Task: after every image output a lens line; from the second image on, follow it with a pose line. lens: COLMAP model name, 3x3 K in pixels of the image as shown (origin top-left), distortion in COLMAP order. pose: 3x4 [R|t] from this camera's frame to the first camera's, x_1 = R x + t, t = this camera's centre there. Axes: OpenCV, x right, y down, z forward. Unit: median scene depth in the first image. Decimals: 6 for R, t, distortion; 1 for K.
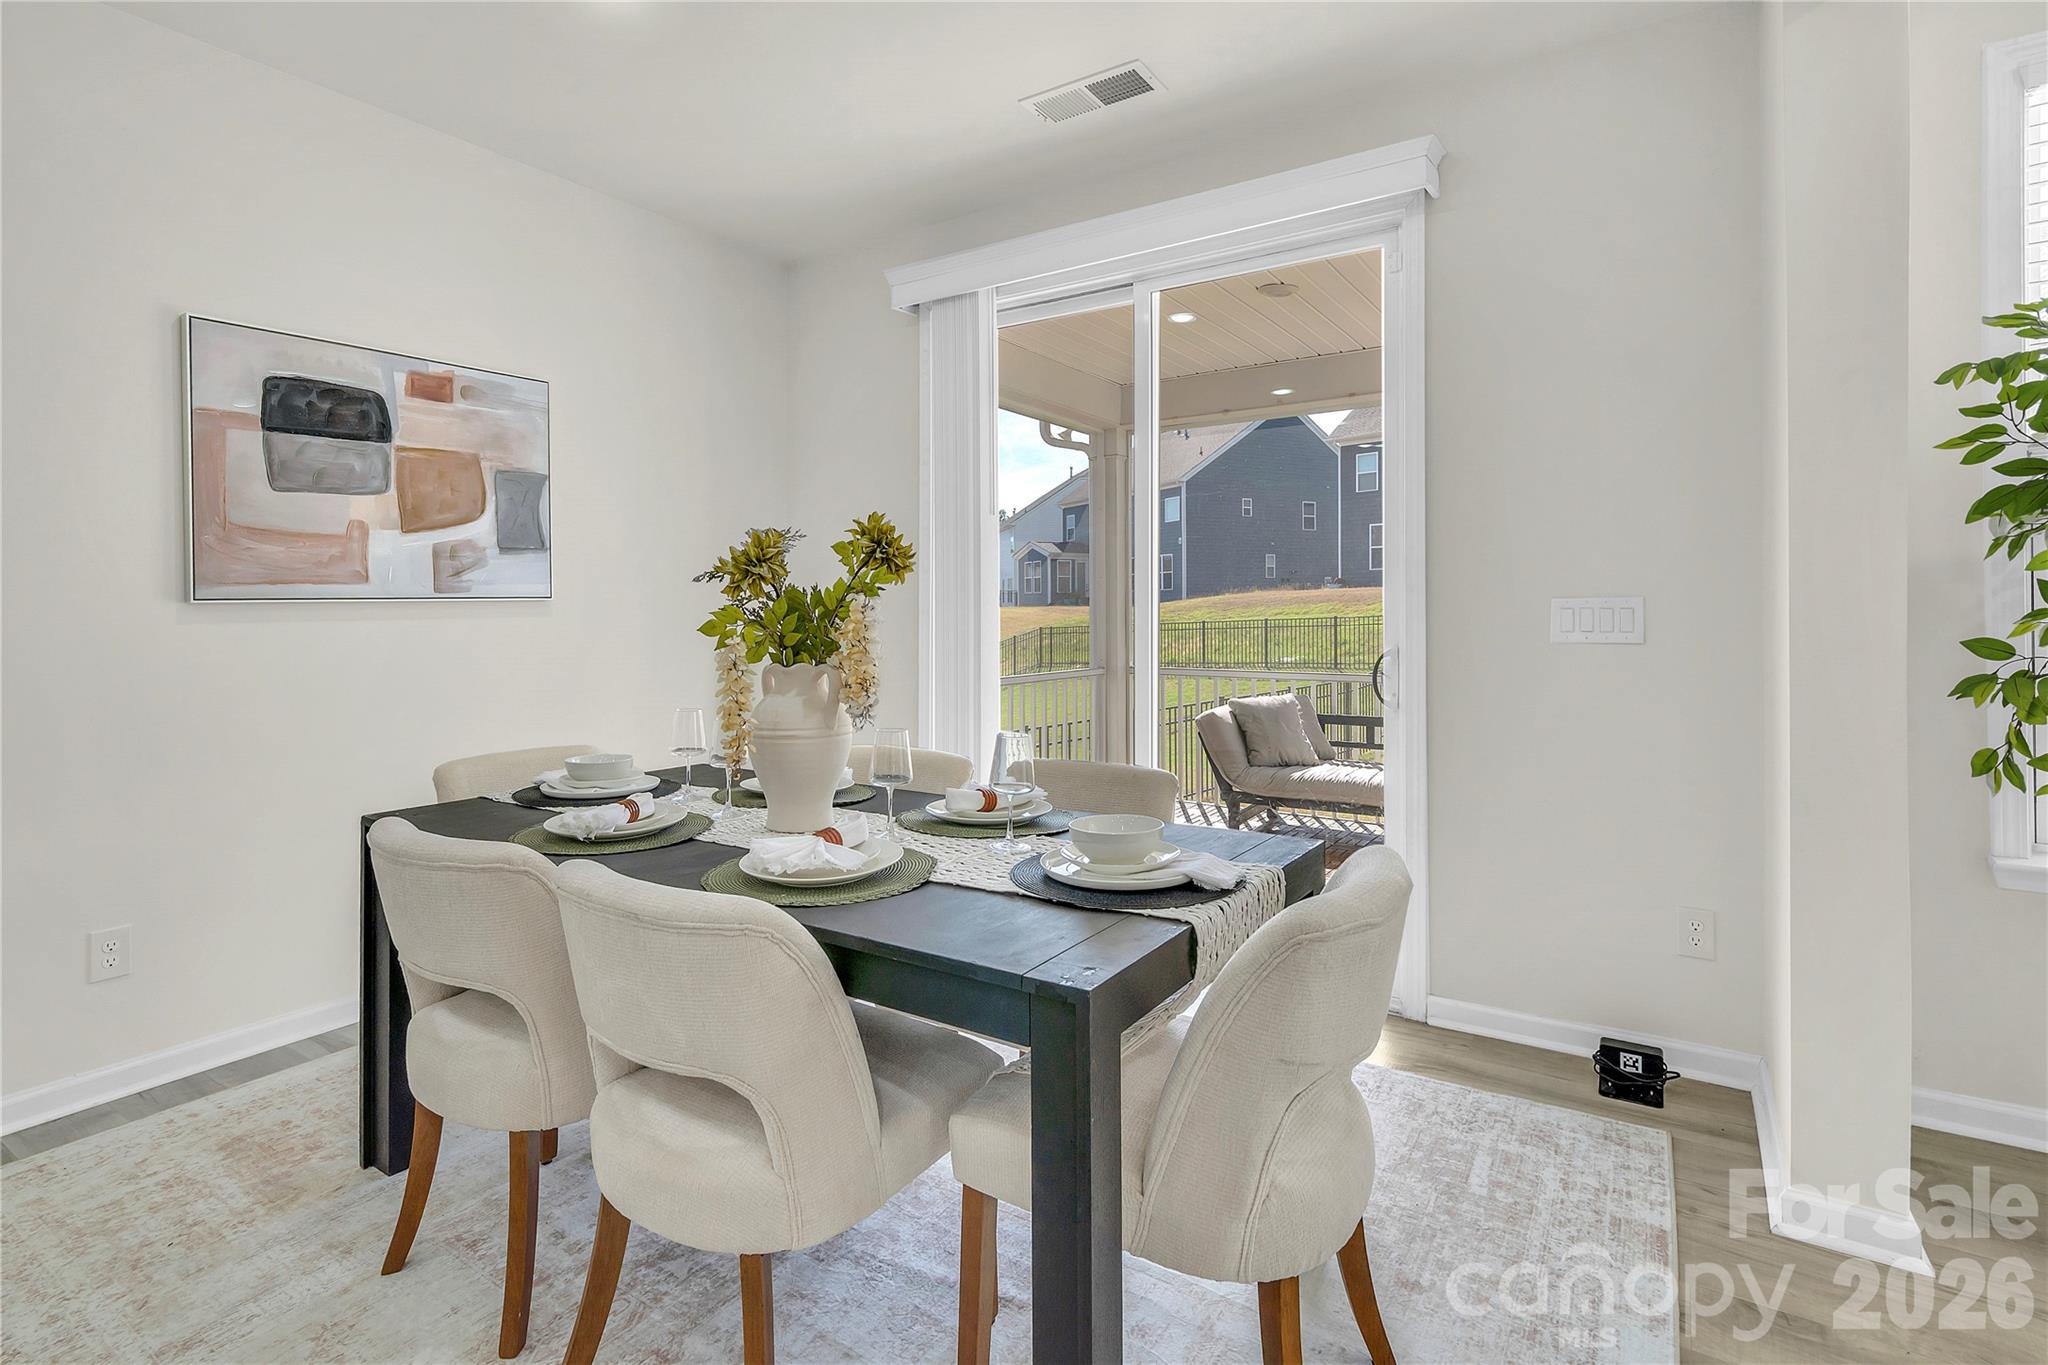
lens RADIAL K [[982.7, 0, 1004.1], [0, 982.7, 620.9], [0, 0, 1]] dist [-0.001117, -0.000192]
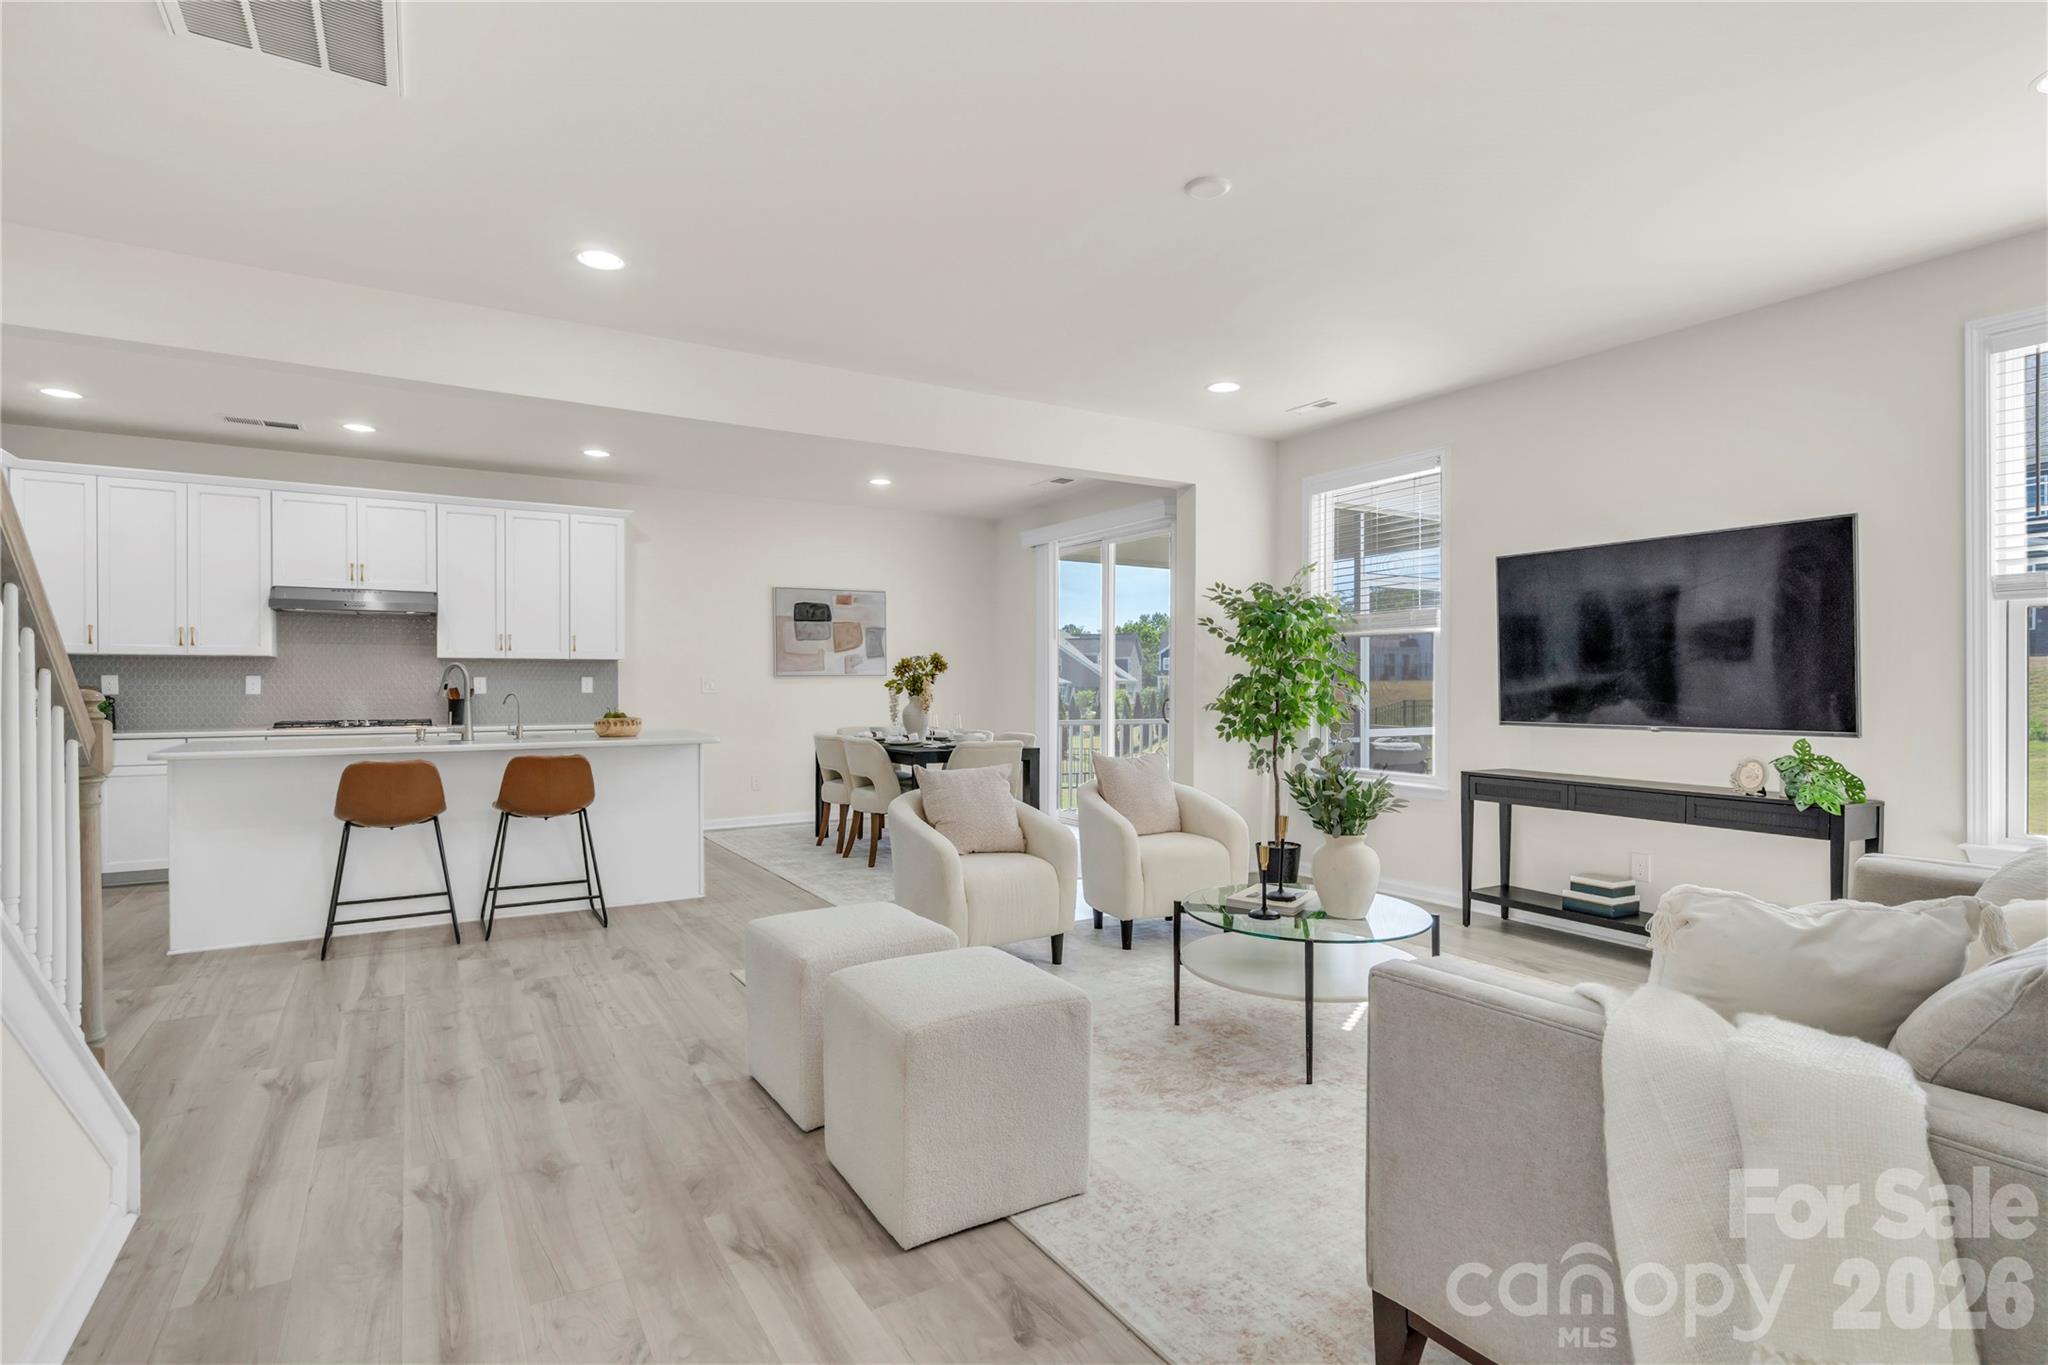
lens RADIAL K [[1029.4, 0, 1024.0], [0, 1029.4, 682.5], [0, 0, 1]] dist [0.033284, 0.000086]
pose [[0.909601, 0.010794, -0.415342, 1.143284], [-0.012395, 0.999923, -0.001157, -0.007251], [0.415298, 0.006200, 0.909665, -1.506814]]
